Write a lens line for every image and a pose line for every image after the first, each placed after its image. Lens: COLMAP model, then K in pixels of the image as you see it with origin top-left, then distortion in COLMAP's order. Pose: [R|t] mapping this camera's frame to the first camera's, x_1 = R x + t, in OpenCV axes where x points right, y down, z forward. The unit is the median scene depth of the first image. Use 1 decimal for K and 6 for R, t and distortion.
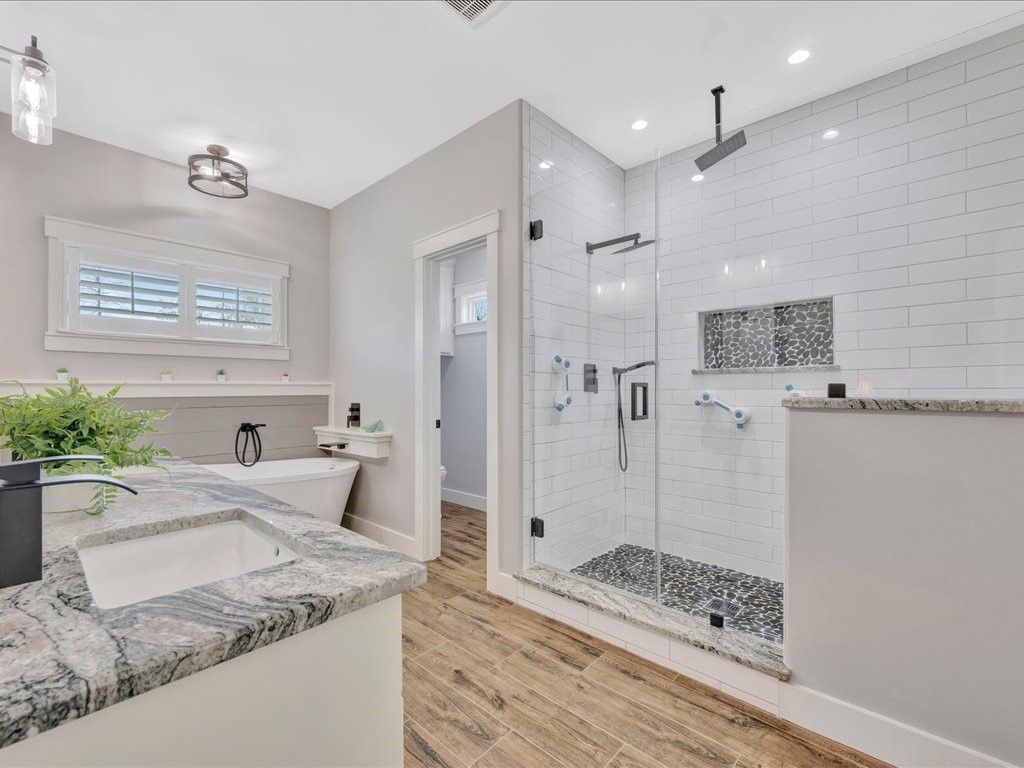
lens RADIAL K [[453.3, 0, 513.6], [0, 453.3, 383.6], [0, 0, 1]] dist [-0.003424, 0.001050]
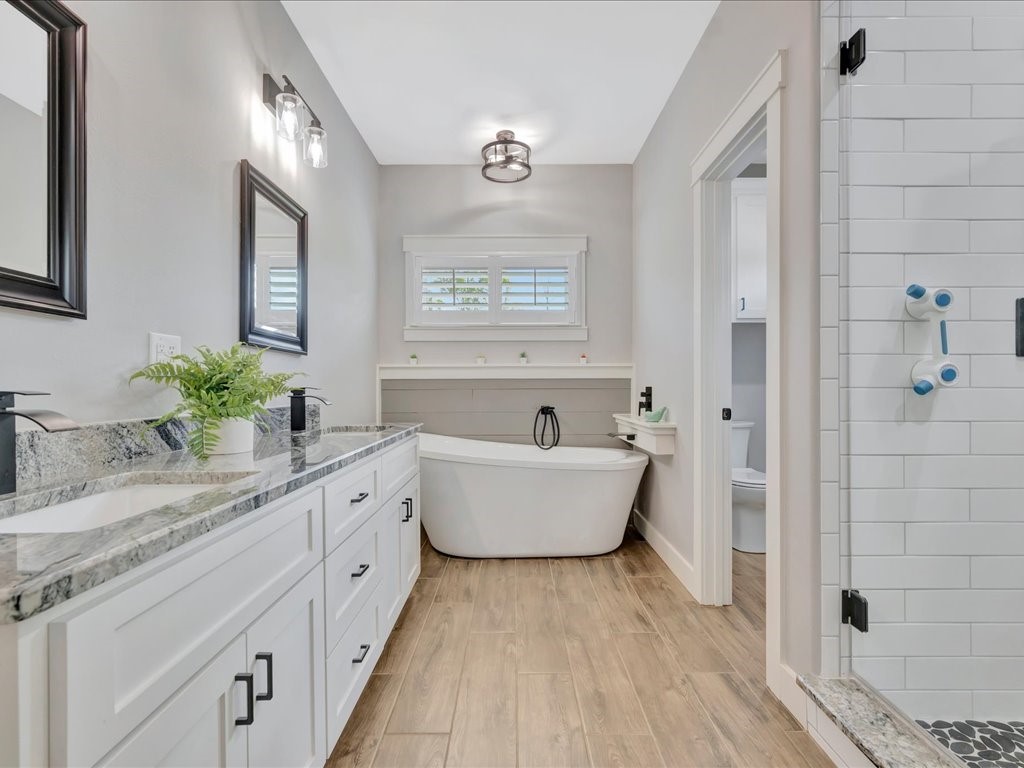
lens RADIAL K [[488.7, 0, 515.2], [0, 488.7, 384.2], [0, 0, 1]] dist [0.002115, 0.000369]
pose [[0.677936, -0.000279, -0.735120, 0.176654], [0.009412, 0.999921, 0.008300, 0.036454], [0.735060, -0.012546, 0.677886, 0.272171]]
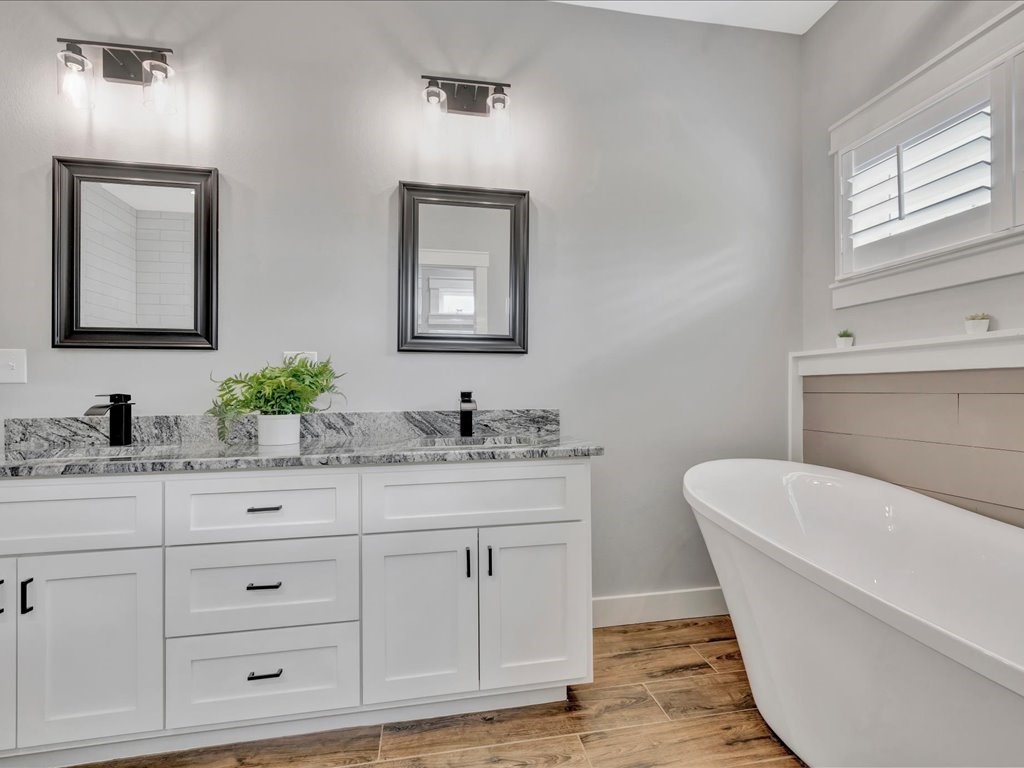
lens RADIAL K [[488.7, 0, 510.6], [0, 488.7, 389.1], [0, 0, 1]] dist [0.002115, 0.000369]
pose [[-0.599765, 0.010315, -0.800110, -0.066480], [0.019717, 0.999804, -0.001890, 0.044917], [0.799933, -0.016909, -0.599851, 0.980330]]
